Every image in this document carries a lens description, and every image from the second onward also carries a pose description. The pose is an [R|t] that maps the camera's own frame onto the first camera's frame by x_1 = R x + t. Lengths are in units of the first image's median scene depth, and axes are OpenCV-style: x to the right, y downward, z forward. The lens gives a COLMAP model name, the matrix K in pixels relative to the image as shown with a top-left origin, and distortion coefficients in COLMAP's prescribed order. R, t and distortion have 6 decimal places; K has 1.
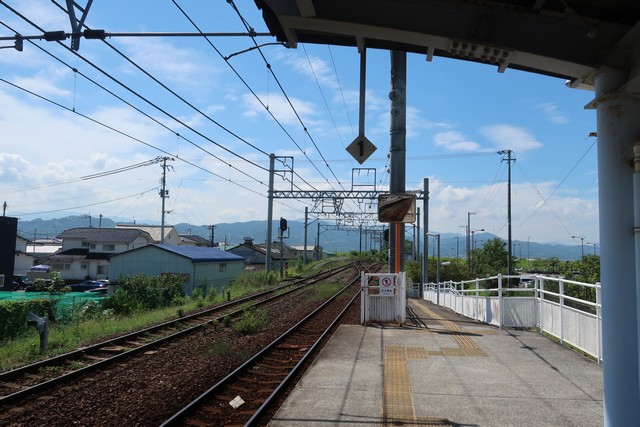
lens RADIAL K [[500.4, 0, 316.9], [0, 500.4, 217.5], [0, 0, 1]] dist [0.002977, -0.011145]
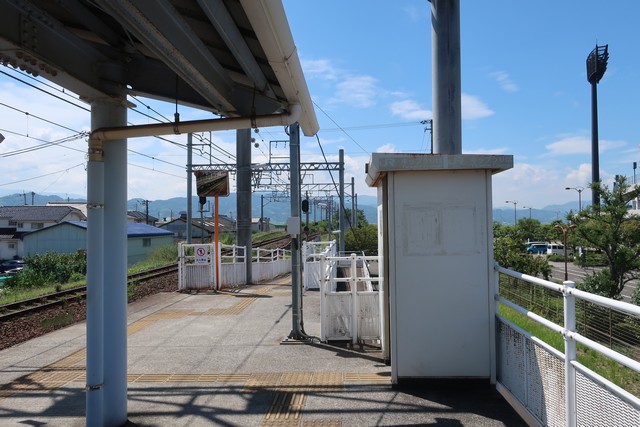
lens RADIAL K [[500.4, 0, 319.6], [0, 500.4, 215.8], [0, 0, 1]] dist [0.002977, -0.011145]
pose [[0.996105, -0.029015, 0.083270, 0.053596], [0.024435, 0.998159, 0.055511, -0.000579], [-0.084727, -0.053260, 0.994980, -0.016569]]
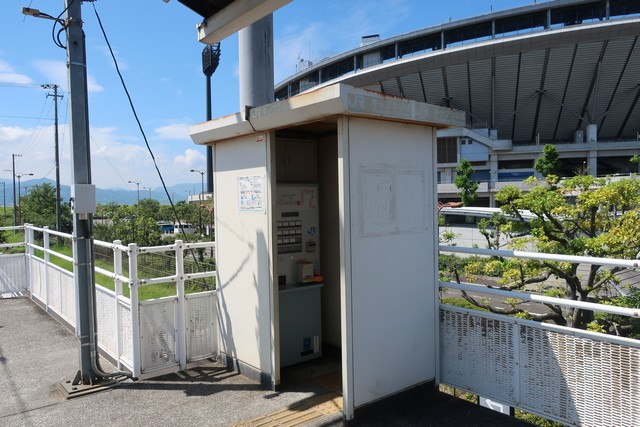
lens RADIAL K [[500.4, 0, 320.5], [0, 500.4, 214.8], [0, 0, 1]] dist [0.002977, -0.011145]
pose [[0.676346, -0.048138, 0.735010, 0.030186], [-0.027345, 0.995533, 0.090363, 0.002790], [-0.736077, -0.081215, 0.672009, 0.024385]]
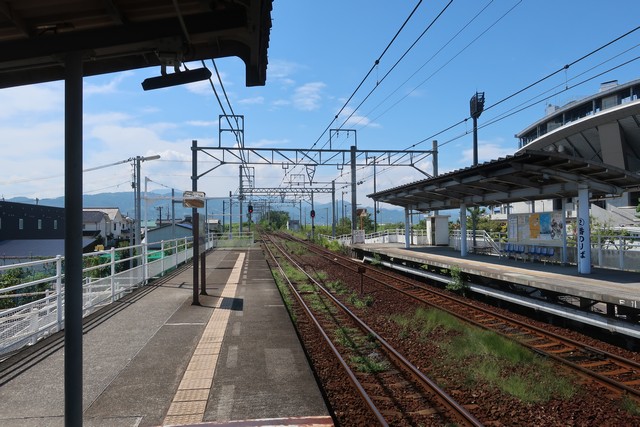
lens RADIAL K [[500.4, 0, 306.2], [0, 500.4, 227.2], [0, 0, 1]] dist [0.002977, -0.011145]
pose [[0.966859, -0.034720, 0.252940, -0.189838], [0.015153, 0.996768, 0.078898, -0.033864], [-0.254862, -0.072451, 0.964260, -0.403299]]
